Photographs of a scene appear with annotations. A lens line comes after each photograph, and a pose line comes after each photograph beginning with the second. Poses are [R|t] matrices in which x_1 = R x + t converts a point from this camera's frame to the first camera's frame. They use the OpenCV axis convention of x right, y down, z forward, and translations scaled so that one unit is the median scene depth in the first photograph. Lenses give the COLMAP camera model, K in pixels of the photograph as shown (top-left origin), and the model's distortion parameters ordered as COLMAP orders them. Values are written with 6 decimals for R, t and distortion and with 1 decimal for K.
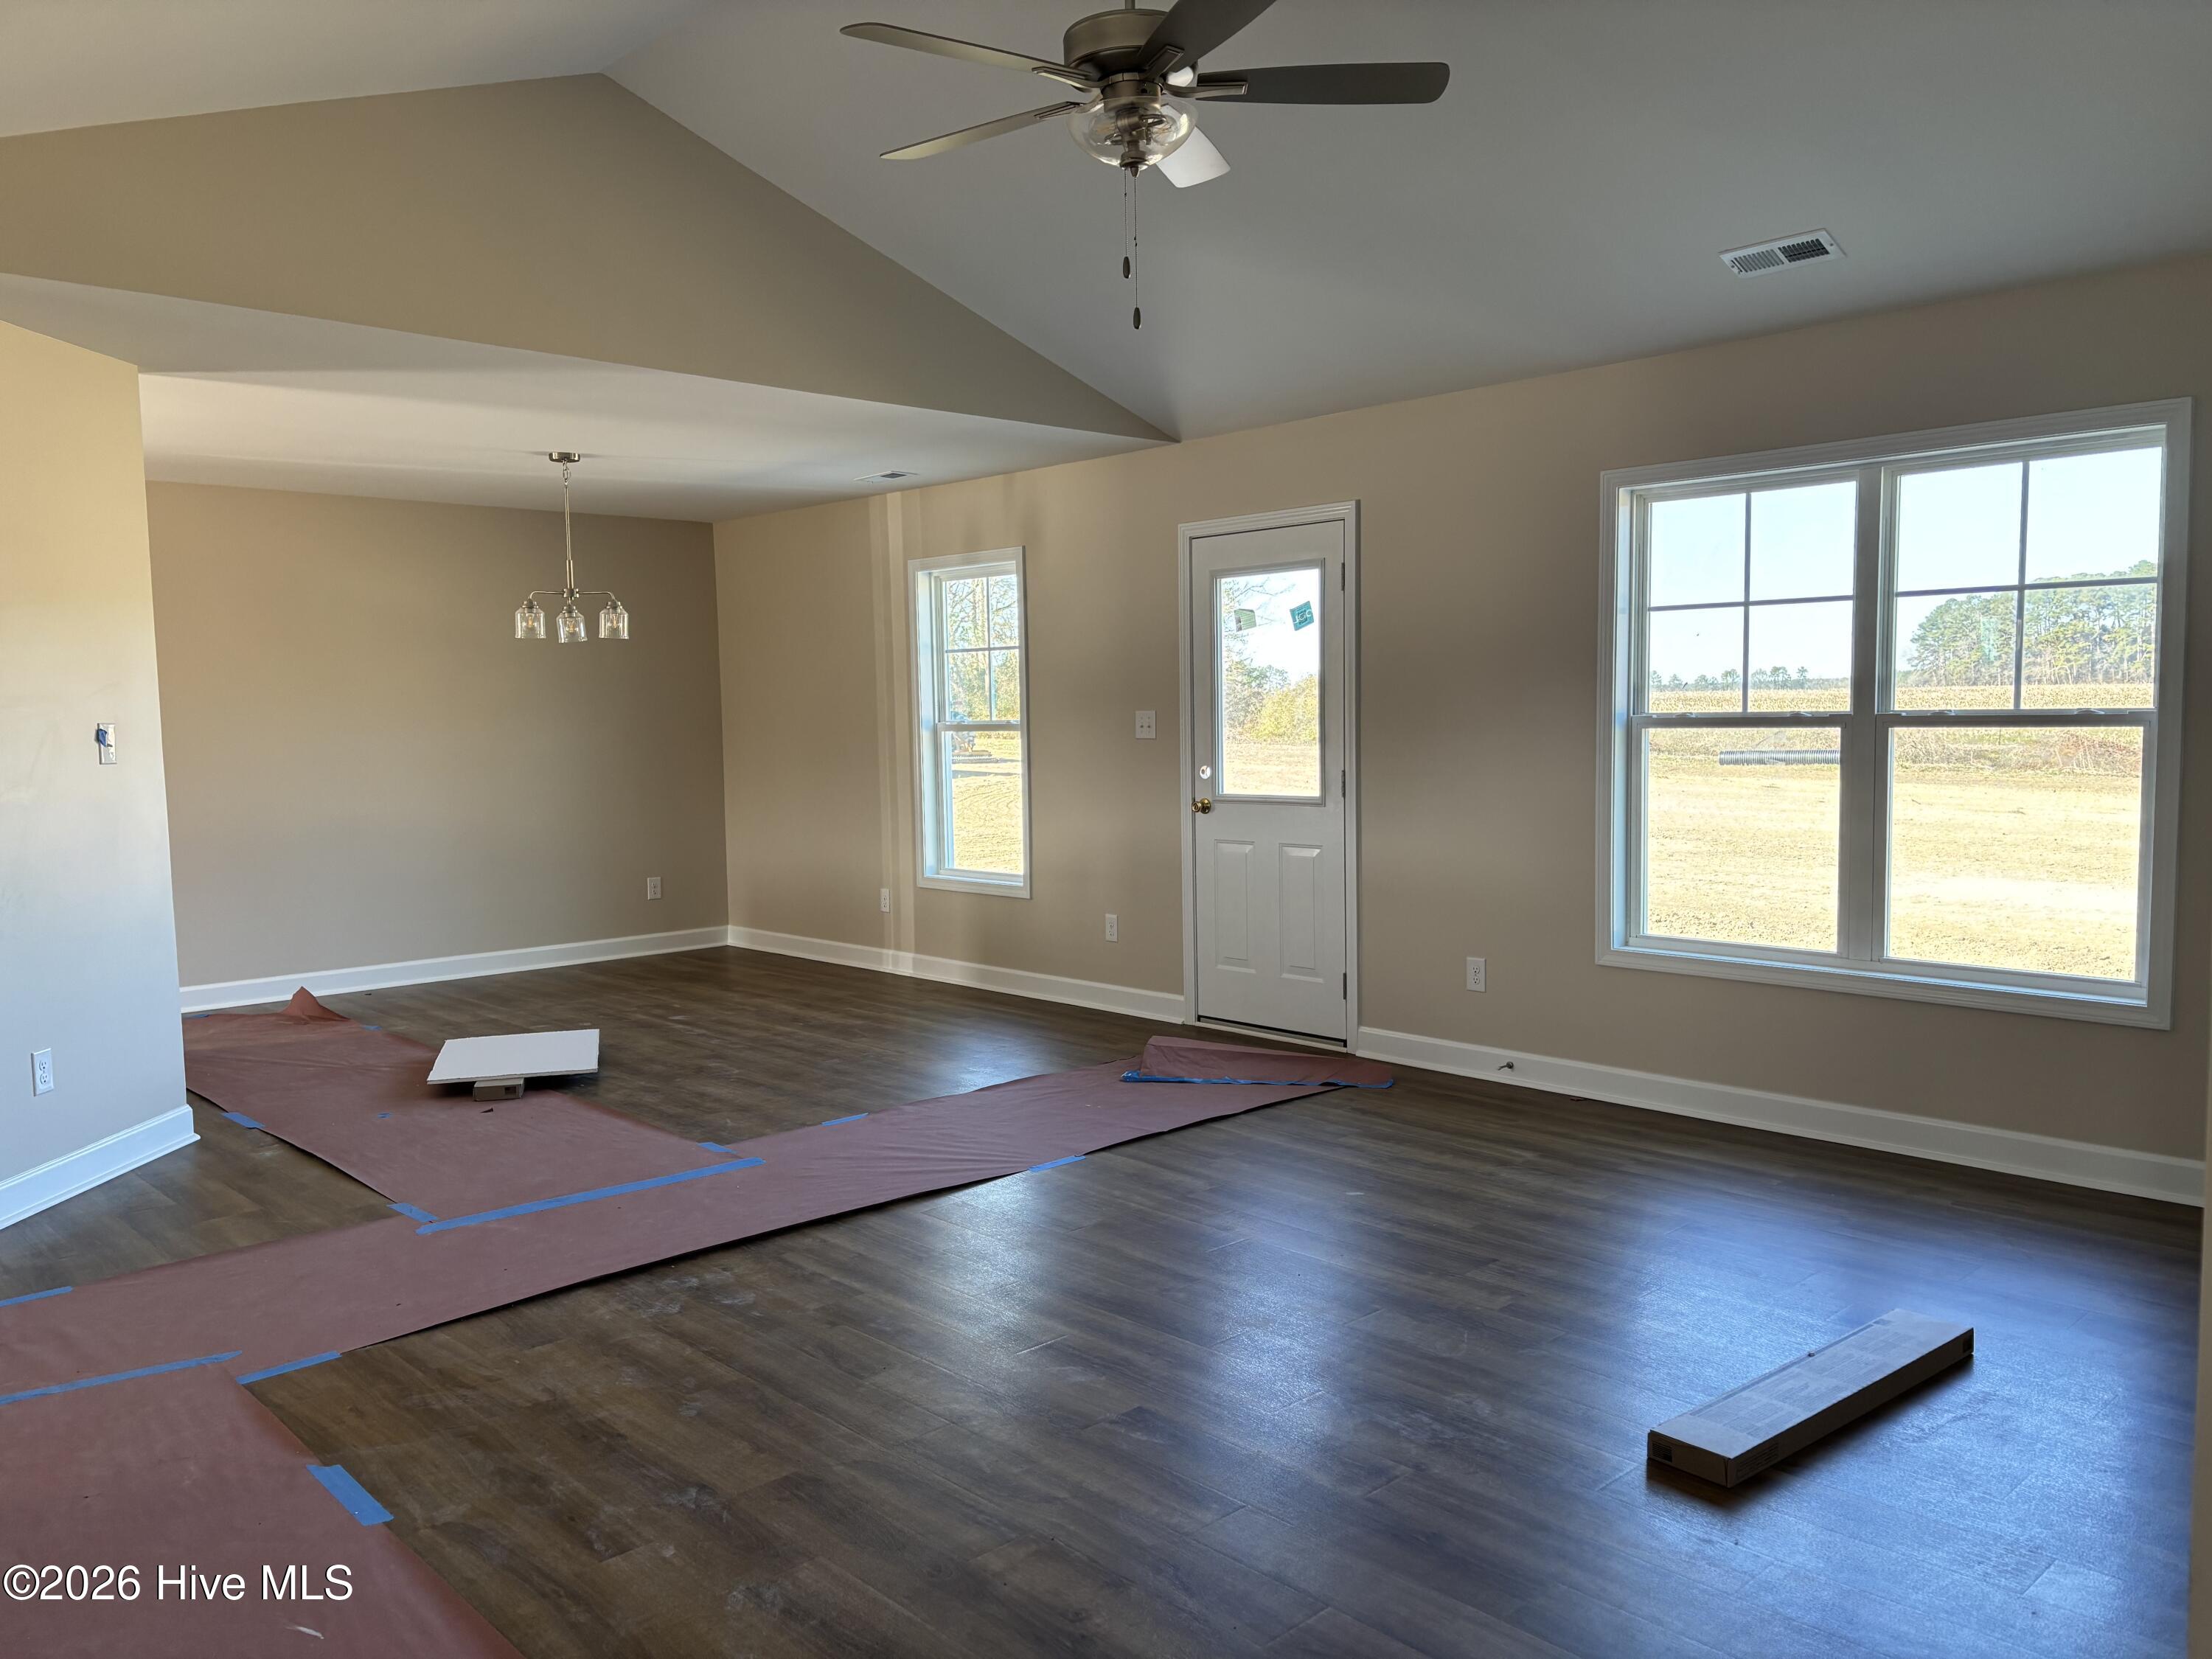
lens RADIAL K [[1672.9, 0, 1119.8], [0, 1672.9, 841.7], [0, 0, 1]] dist [0.046248, -0.003413]
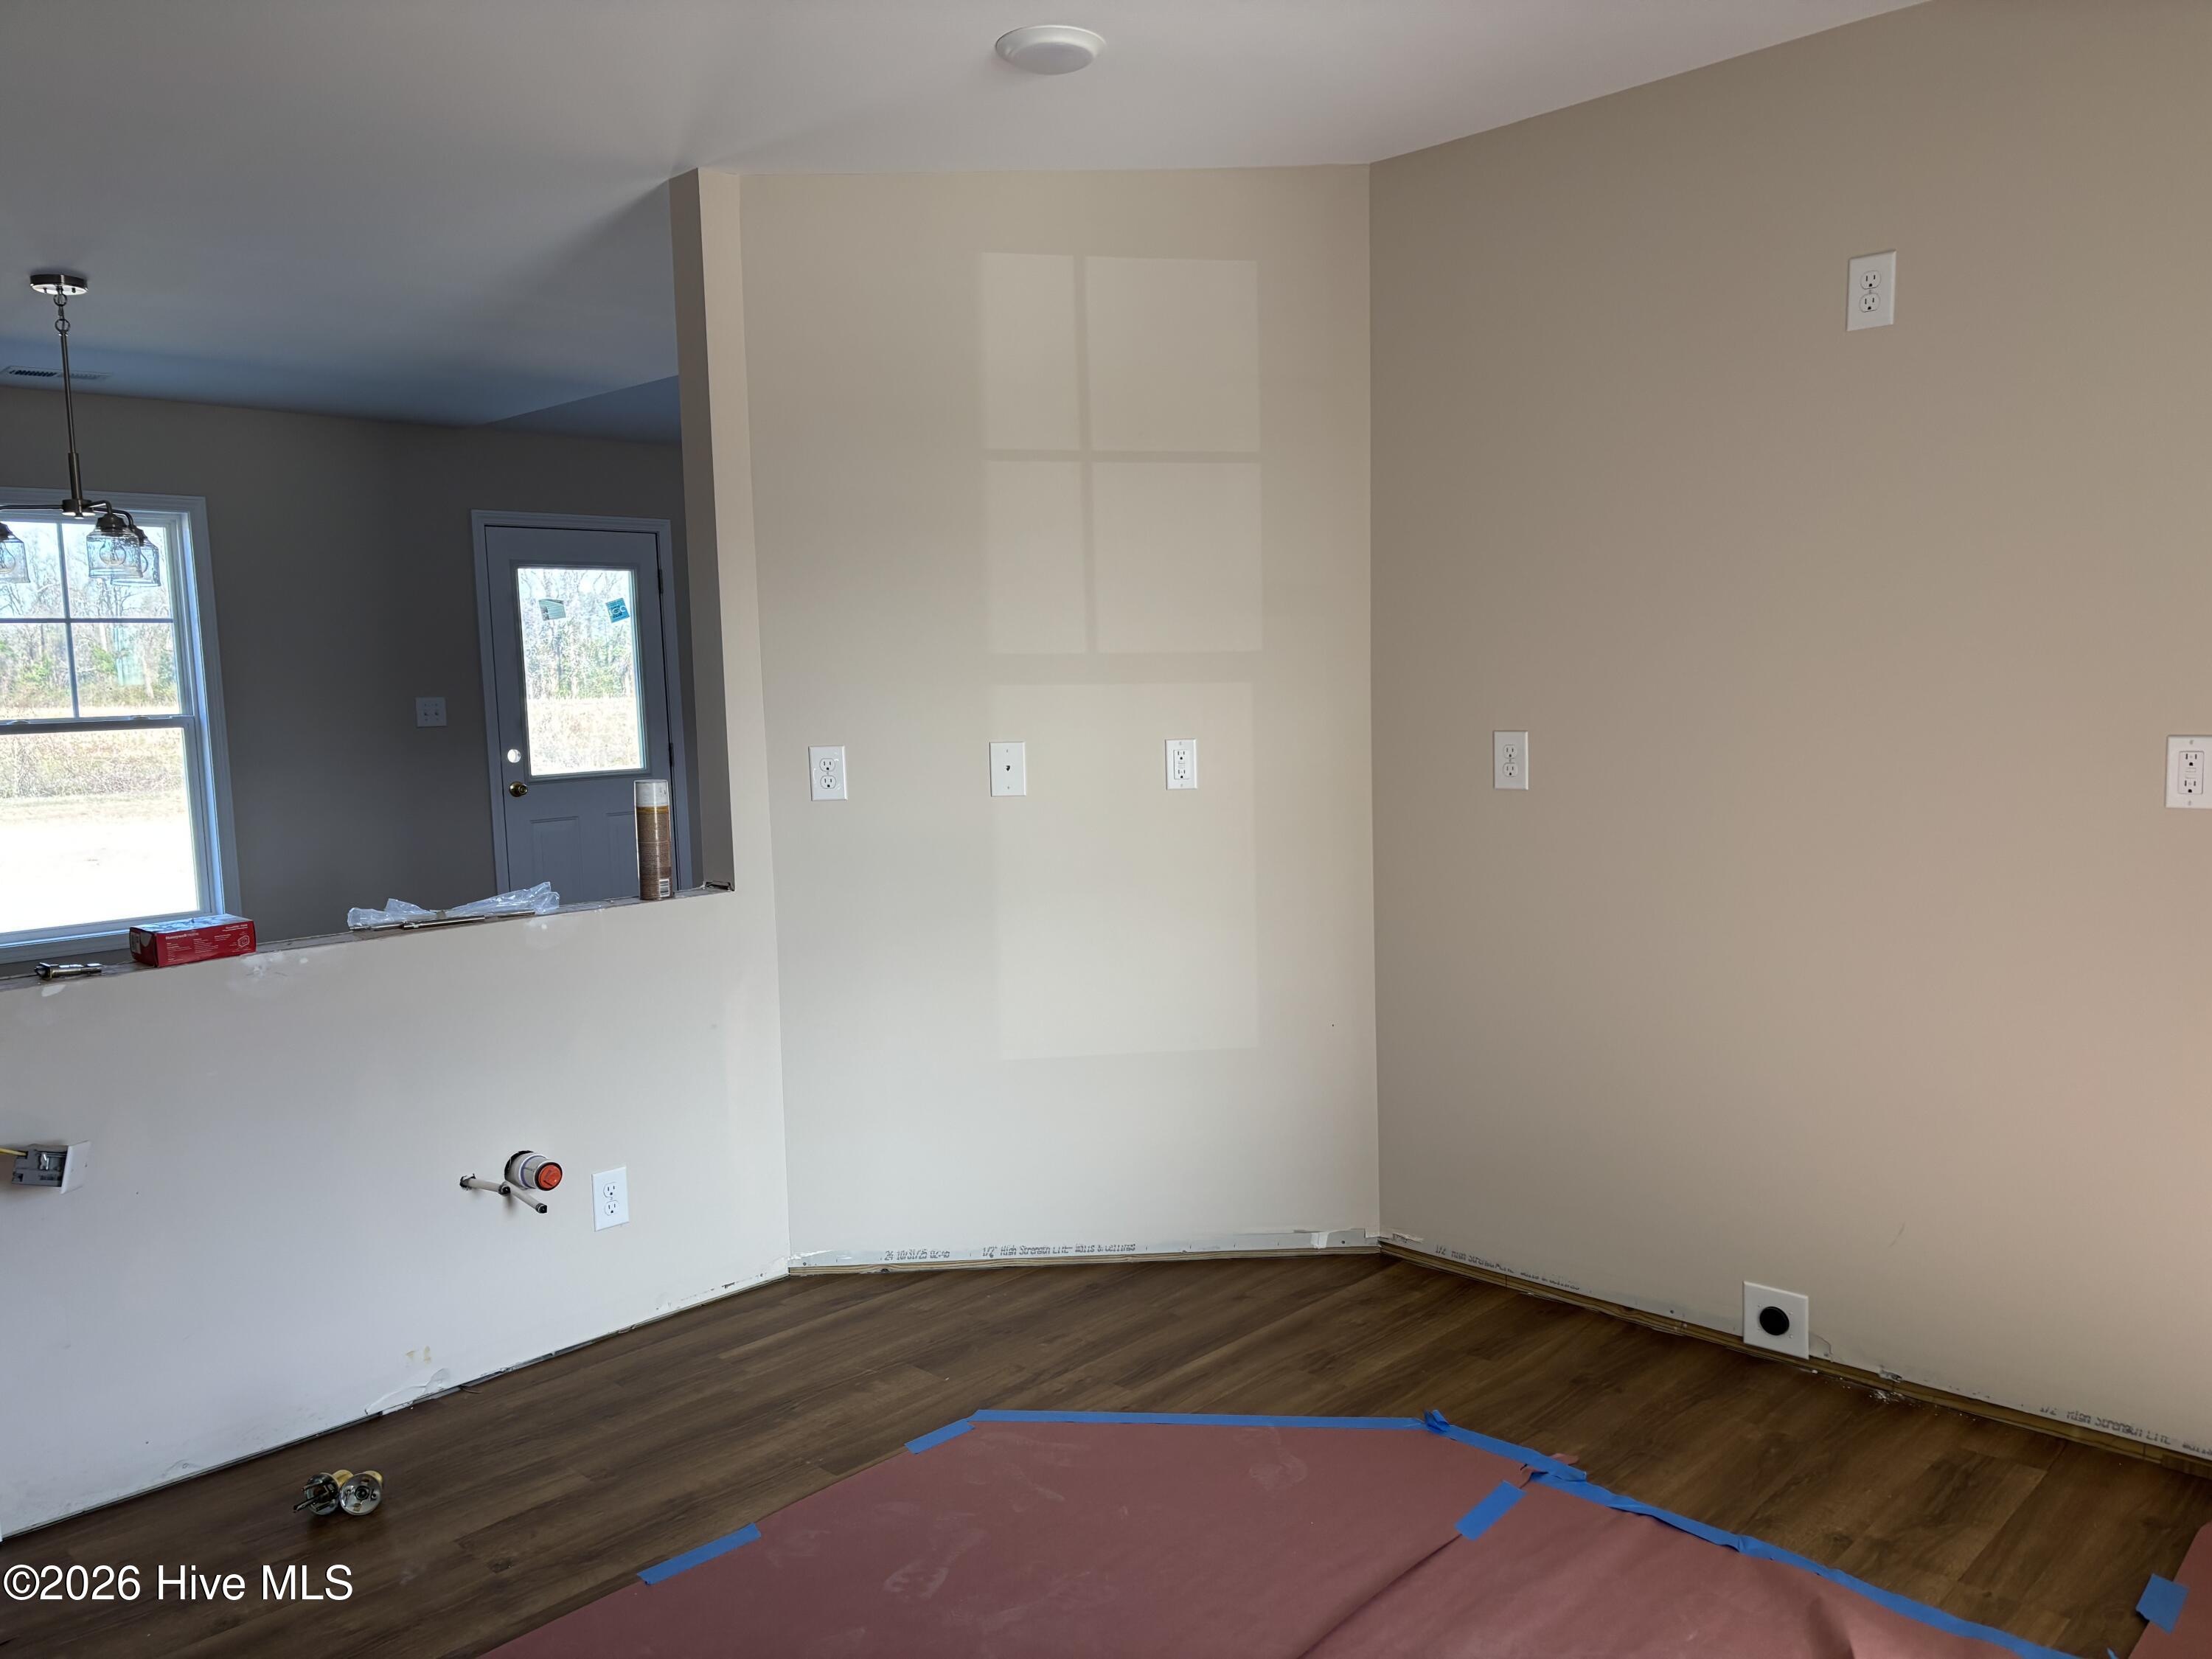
lens RADIAL K [[1672.9, 0, 1105.6], [0, 1672.9, 827.4], [0, 0, 1]] dist [0.046248, -0.003413]
pose [[-0.056118, -0.076678, 0.995475, -0.959108], [0.109026, 0.990614, 0.082450, -0.042143], [-0.992454, 0.113160, -0.047231, 0.670084]]
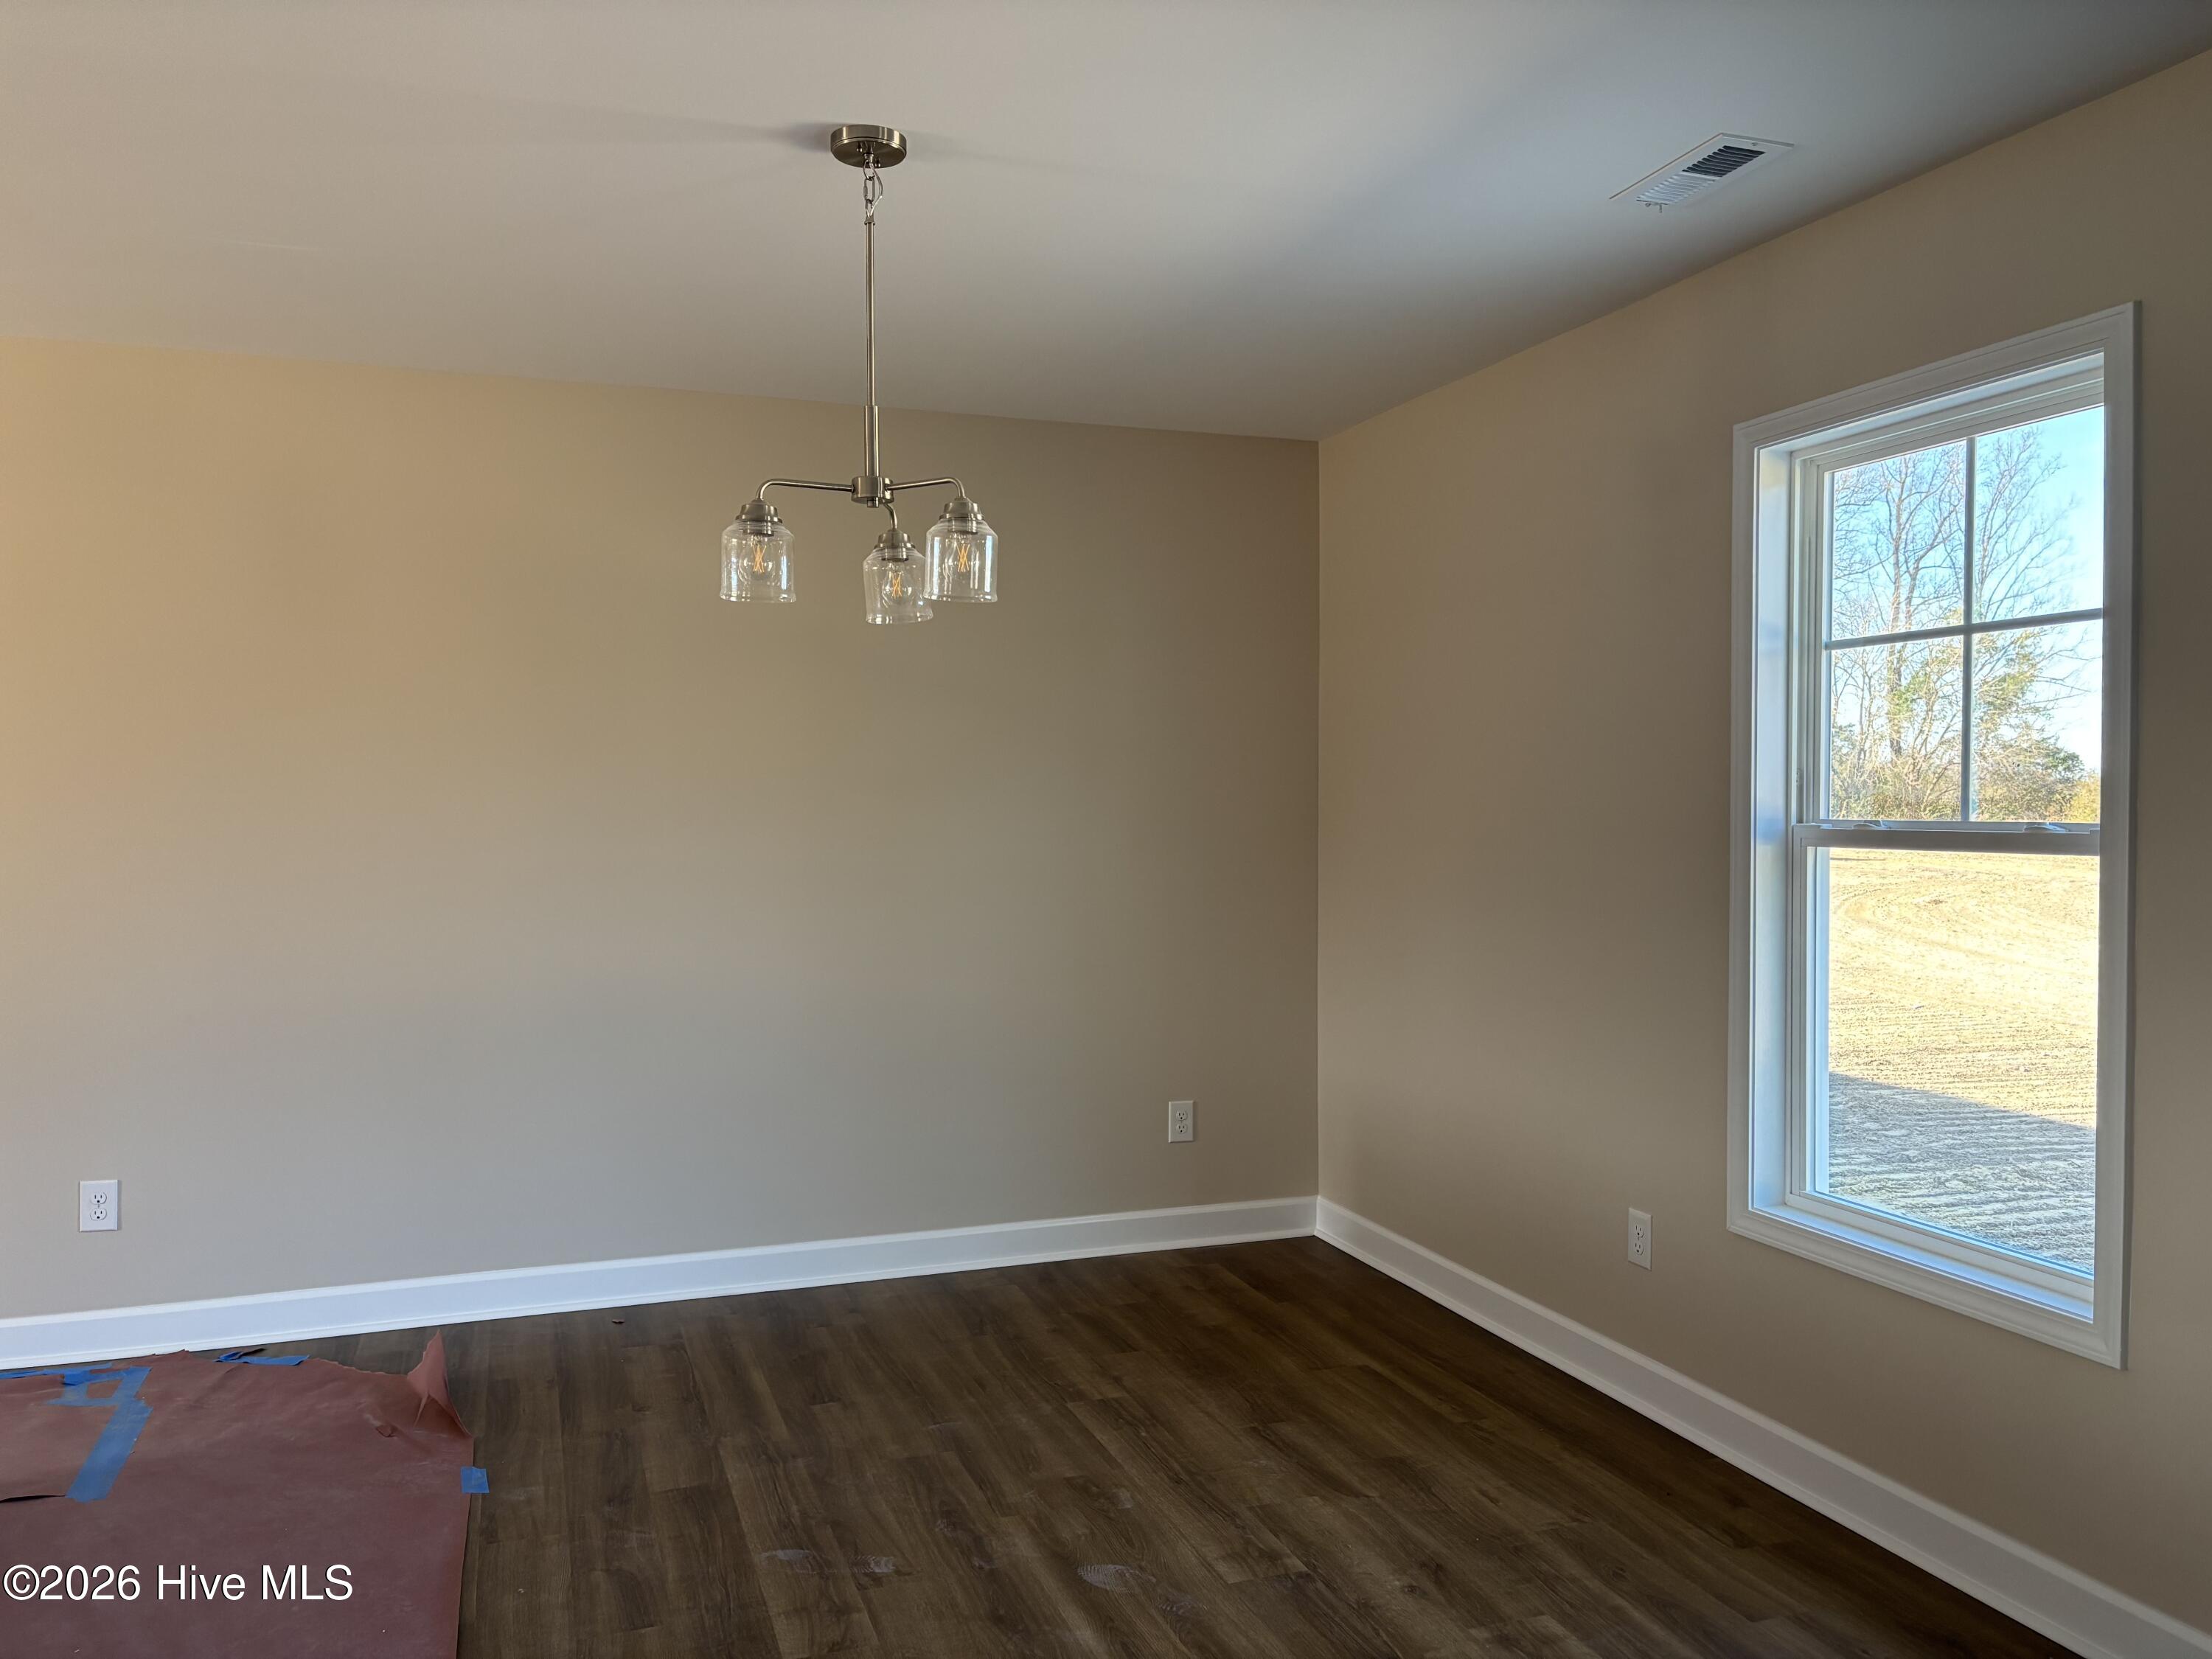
lens RADIAL K [[1672.9, 0, 1115.9], [0, 1672.9, 840.5], [0, 0, 1]] dist [0.046248, -0.003413]
pose [[0.914944, 0.025638, -0.402766, -0.111756], [-0.045374, 0.998187, -0.039534, -0.052040], [0.401022, 0.054447, 0.914449, 0.664928]]
